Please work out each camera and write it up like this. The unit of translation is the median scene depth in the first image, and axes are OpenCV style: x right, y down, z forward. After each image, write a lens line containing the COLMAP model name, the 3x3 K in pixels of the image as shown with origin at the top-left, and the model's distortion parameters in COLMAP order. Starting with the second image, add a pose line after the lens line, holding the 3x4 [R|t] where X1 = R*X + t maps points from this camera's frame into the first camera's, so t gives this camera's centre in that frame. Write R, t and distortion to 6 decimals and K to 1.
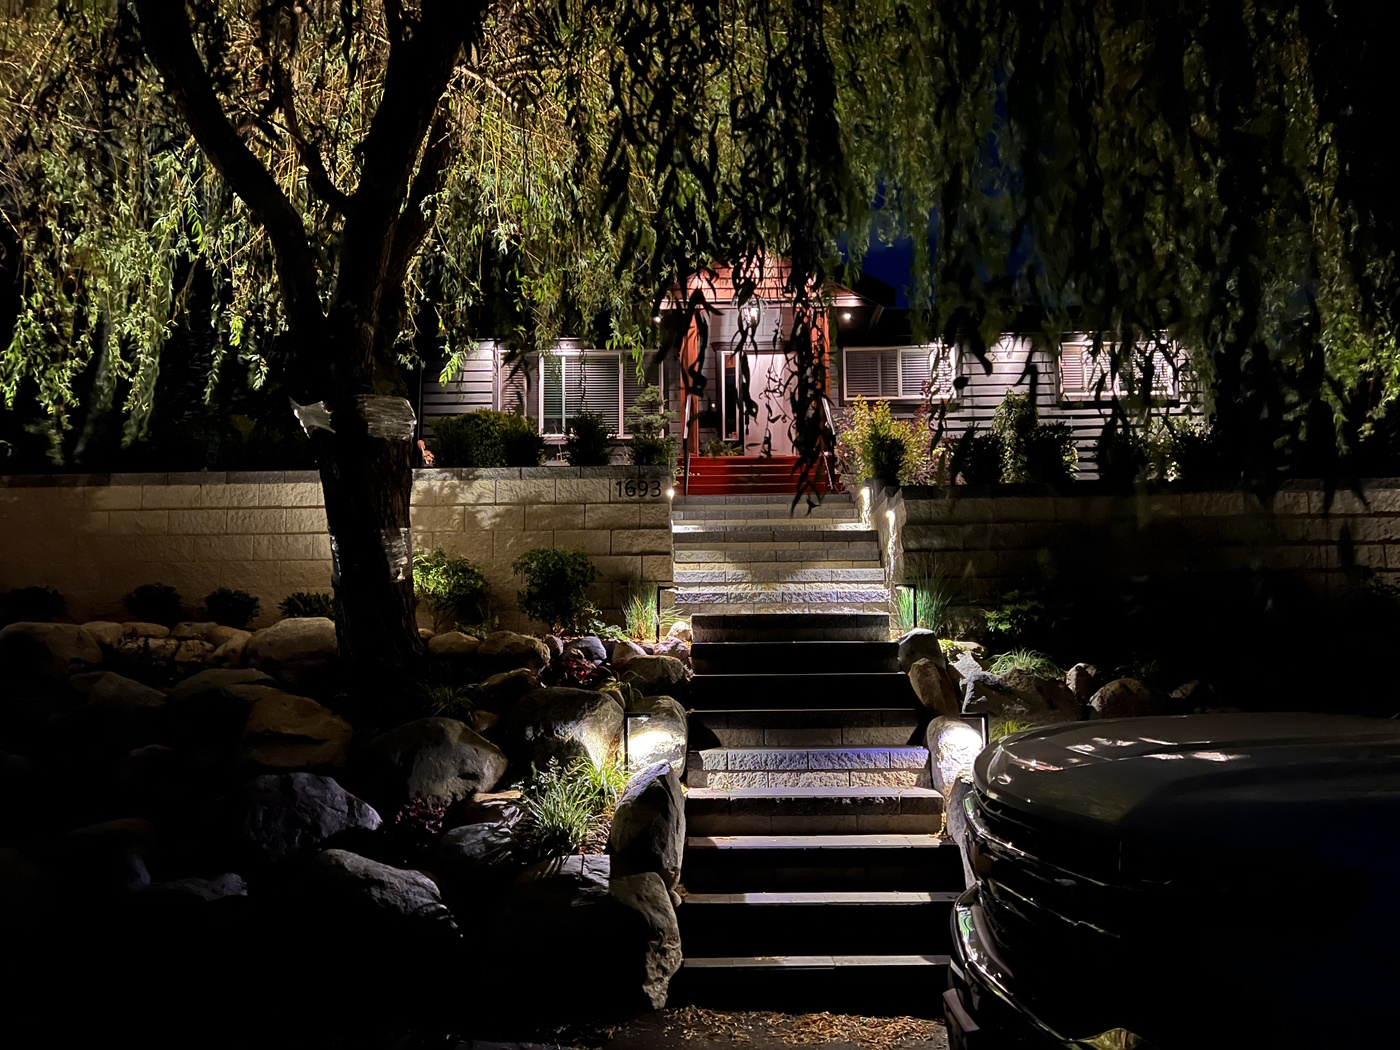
lens RADIAL K [[1052.9, 0, 700.1], [0, 1052.9, 530.4], [0, 0, 1]] dist [0.051726, -0.021776]
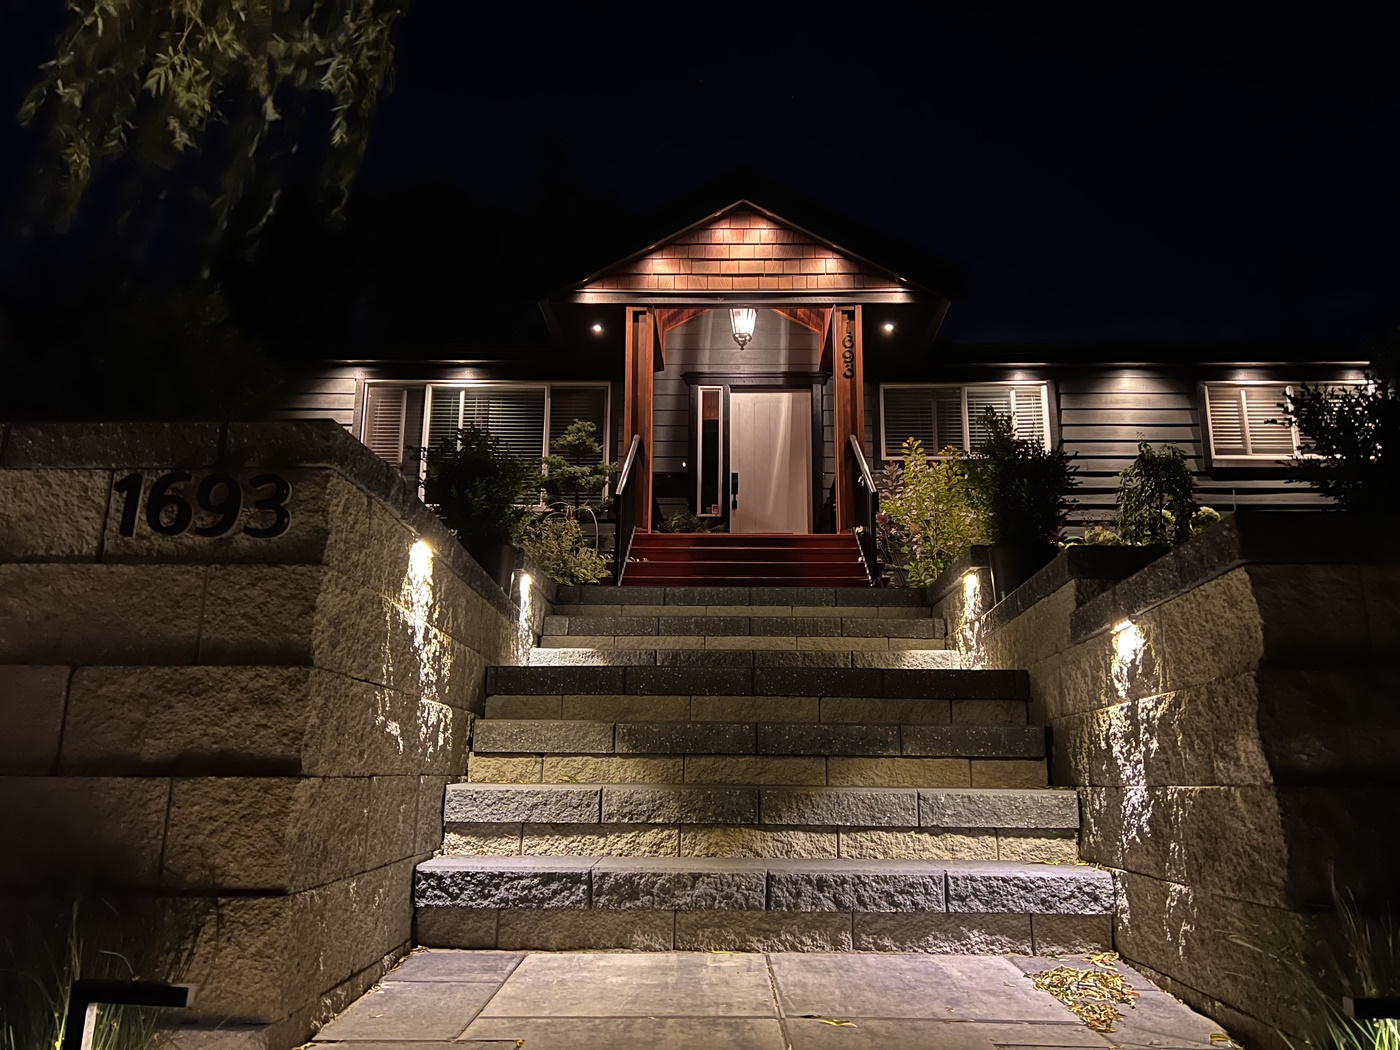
lens RADIAL K [[1052.9, 0, 695.4], [0, 1052.9, 525.0], [0, 0, 1]] dist [0.051726, -0.021776]
pose [[0.999747, 0.016667, -0.015076, 0.051405], [-0.018340, 0.992765, -0.118664, -0.004818], [0.012989, 0.118910, 0.992820, 0.585589]]
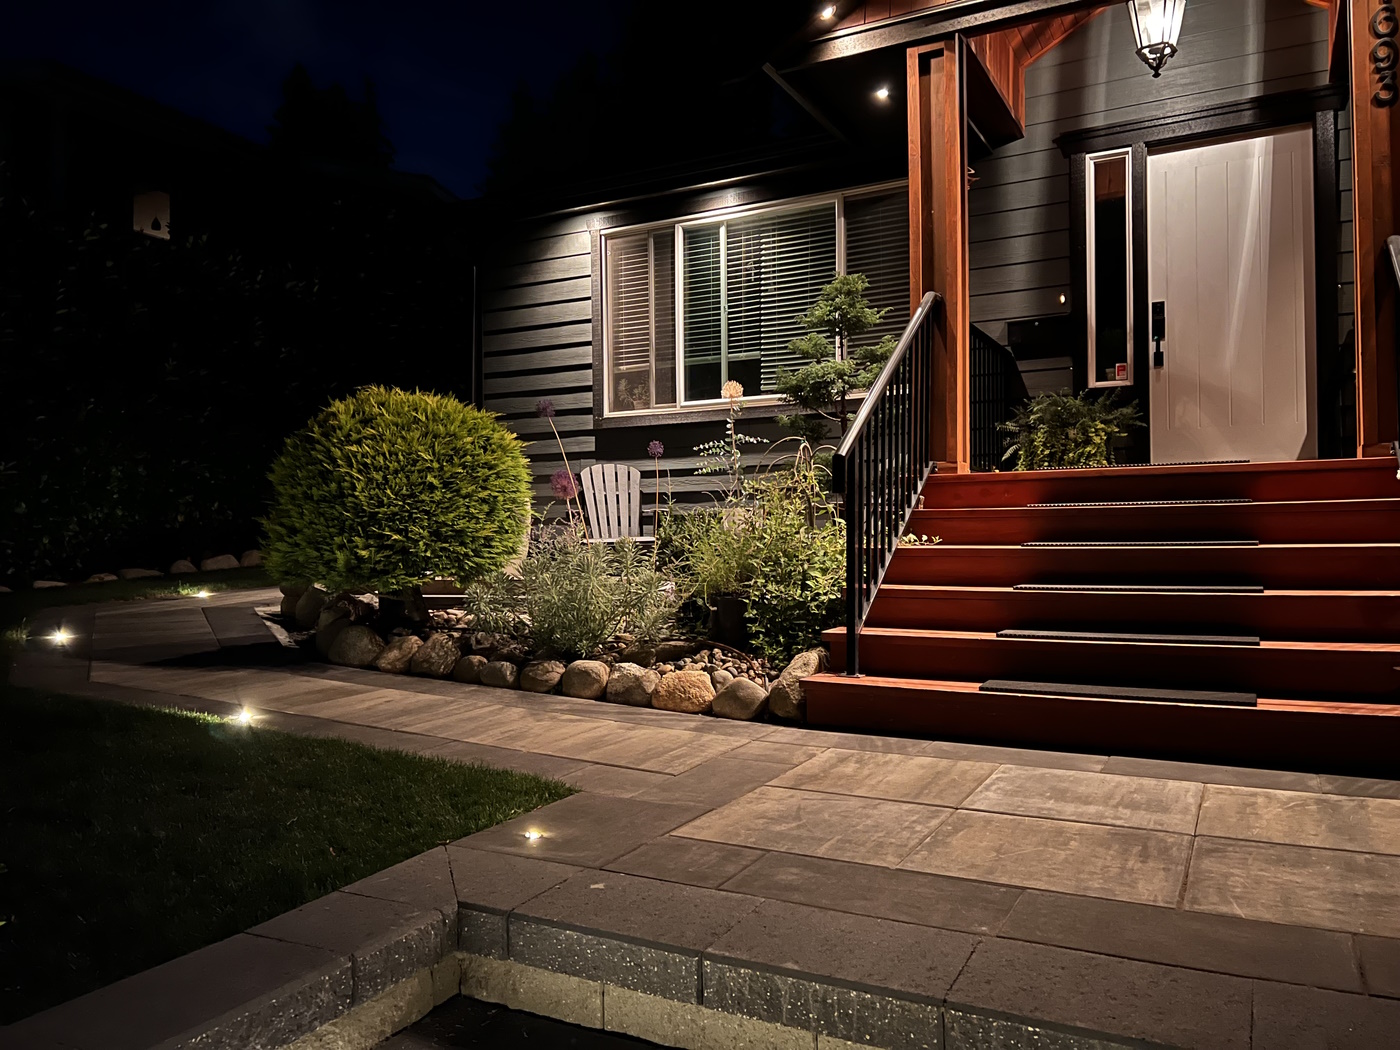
lens RADIAL K [[1052.9, 0, 696.2], [0, 1052.9, 524.0], [0, 0, 1]] dist [0.051726, -0.021776]
pose [[0.893012, -0.007537, -0.449970, 0.114985], [0.054310, 0.994357, 0.091128, -0.132306], [0.446744, -0.105817, 0.888382, 0.968887]]
